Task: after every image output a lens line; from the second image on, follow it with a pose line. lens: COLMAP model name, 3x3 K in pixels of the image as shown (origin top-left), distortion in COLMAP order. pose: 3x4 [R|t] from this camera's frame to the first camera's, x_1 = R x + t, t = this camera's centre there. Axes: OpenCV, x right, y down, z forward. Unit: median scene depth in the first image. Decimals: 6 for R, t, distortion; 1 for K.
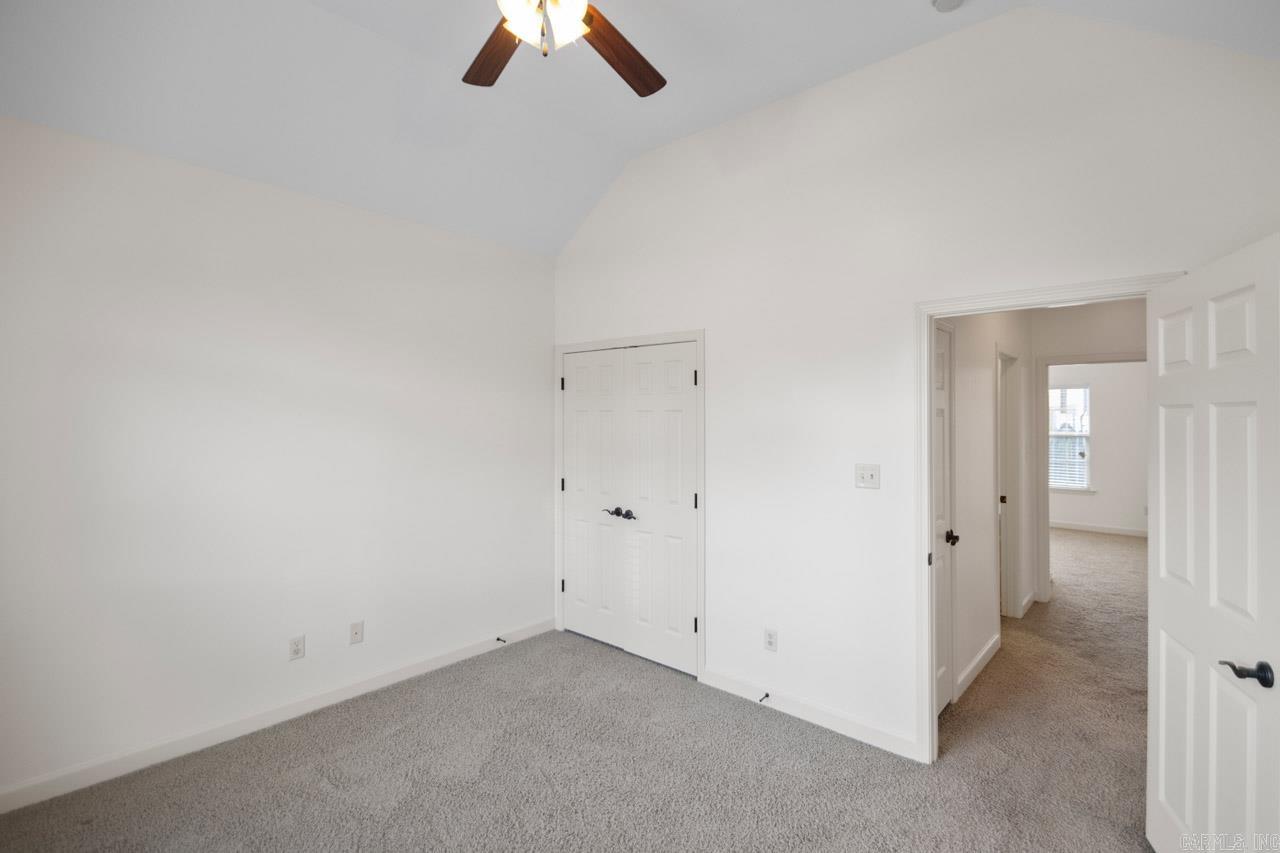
lens RADIAL K [[594.1, 0, 638.2], [0, 594.1, 427.2], [0, 0, 1]] dist [0.002617, -0.007927]
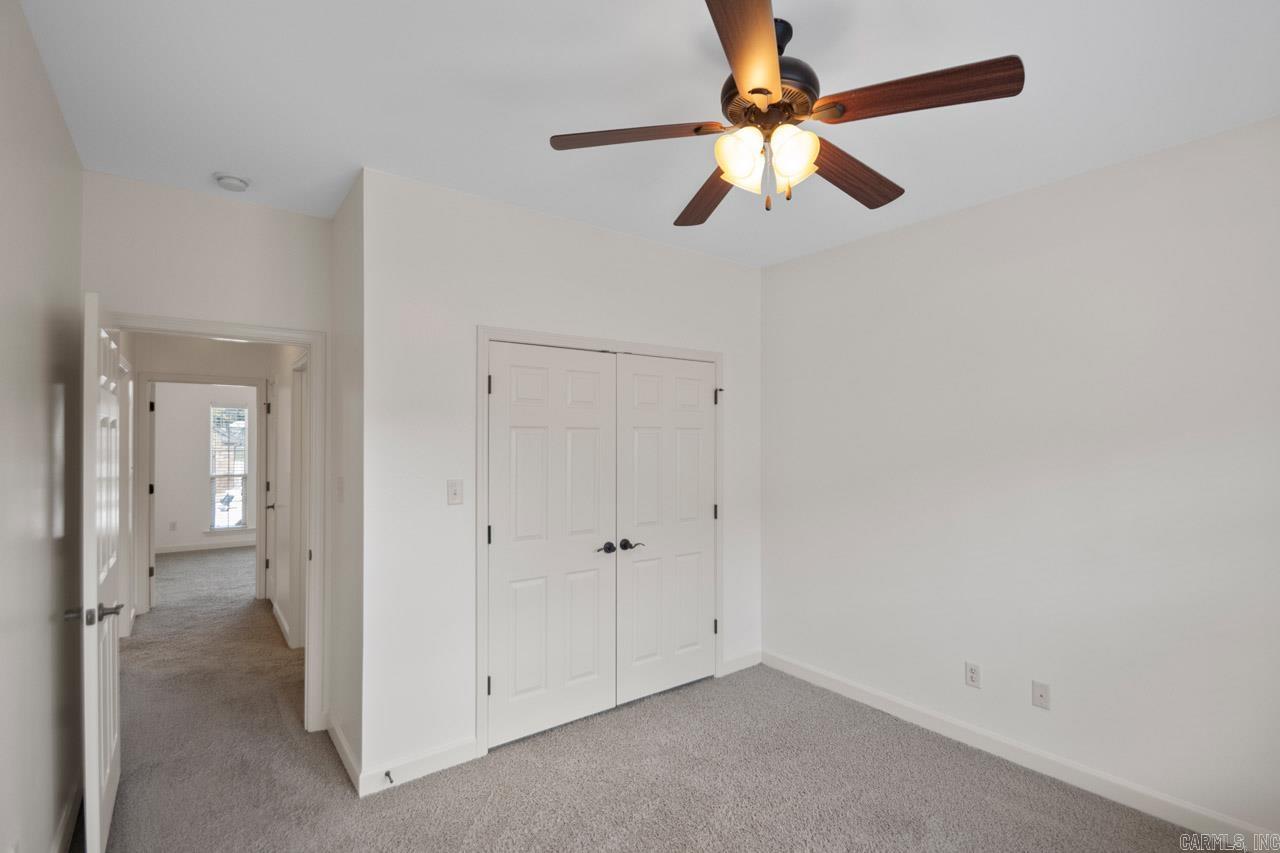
lens RADIAL K [[594.1, 0, 638.2], [0, 594.1, 427.2], [0, 0, 1]] dist [0.002617, -0.007927]
pose [[0.201531, 0.005996, 0.979464, -0.854769], [0.026615, 0.999579, -0.011595, -0.013651], [-0.979120, 0.028405, 0.201287, 0.793701]]
